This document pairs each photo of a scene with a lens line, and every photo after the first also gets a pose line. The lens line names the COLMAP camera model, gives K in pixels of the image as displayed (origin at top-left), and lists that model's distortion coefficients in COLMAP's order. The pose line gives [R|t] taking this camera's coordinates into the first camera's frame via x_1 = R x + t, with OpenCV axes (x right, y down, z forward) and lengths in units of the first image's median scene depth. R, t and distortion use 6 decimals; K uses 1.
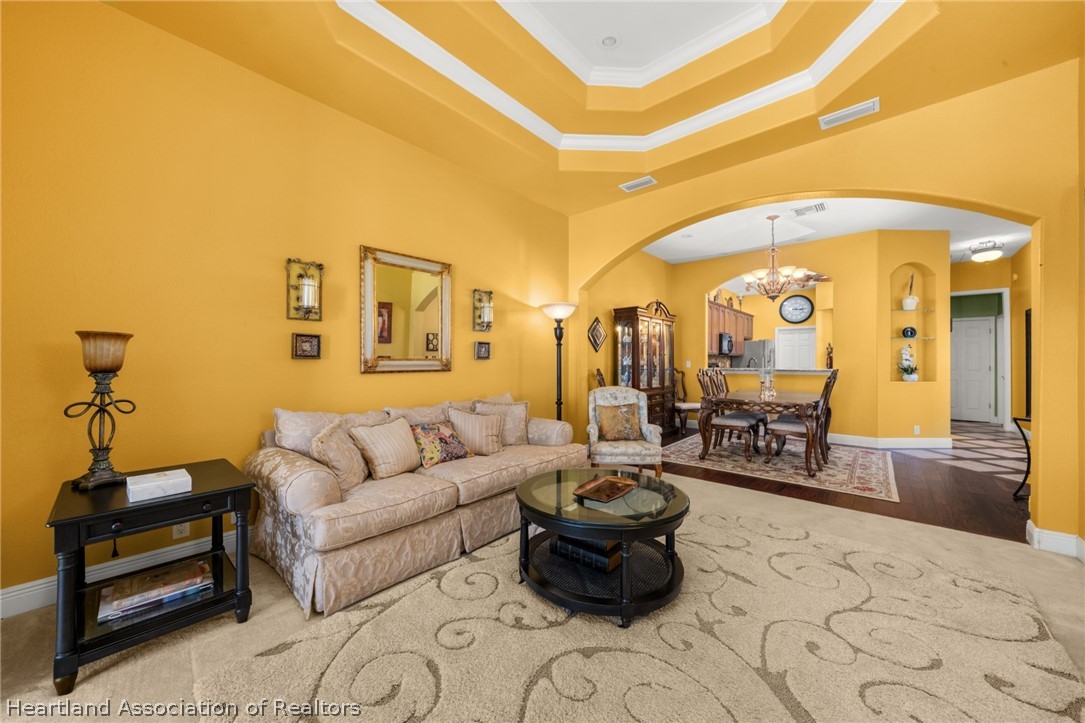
lens RADIAL K [[391.0, 0, 535.9], [0, 391.0, 359.6], [0, 0, 1]] dist [-0.000513, -0.000088]
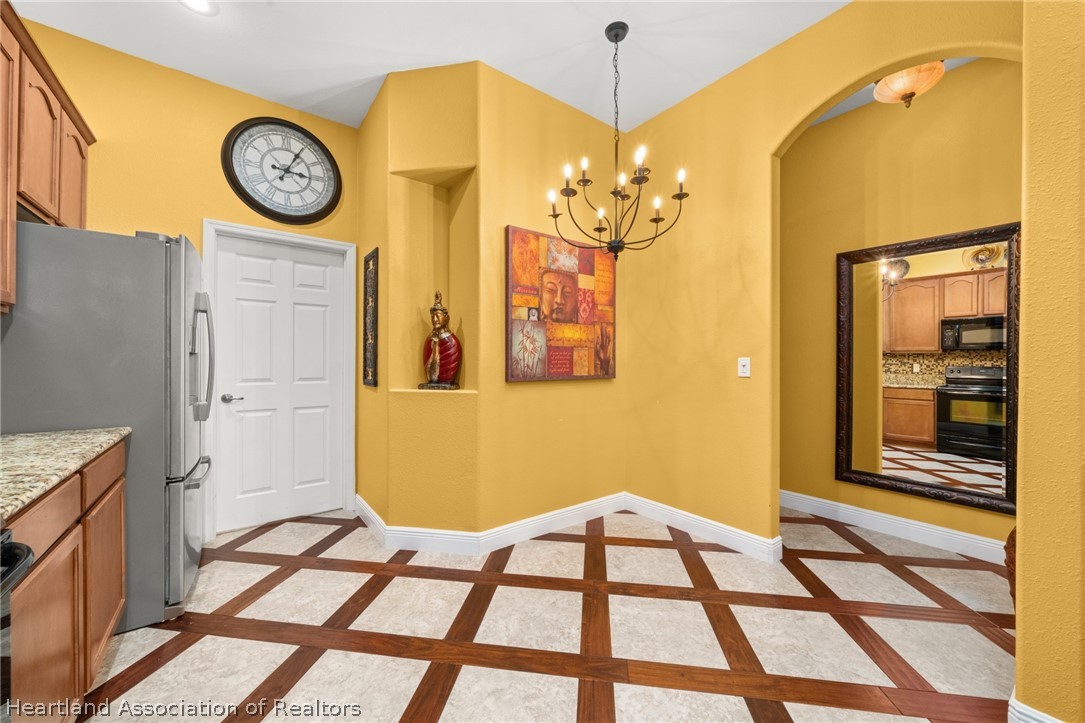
lens RADIAL K [[397.4, 0, 529.3], [0, 397.4, 363.5], [0, 0, 1]] dist [-0.000829, -0.000038]
pose [[0.201846, -0.004833, 0.979405, 1.121752], [-0.008332, 0.999943, 0.006652, 0.016911], [-0.979382, -0.009503, 0.201794, 2.054307]]
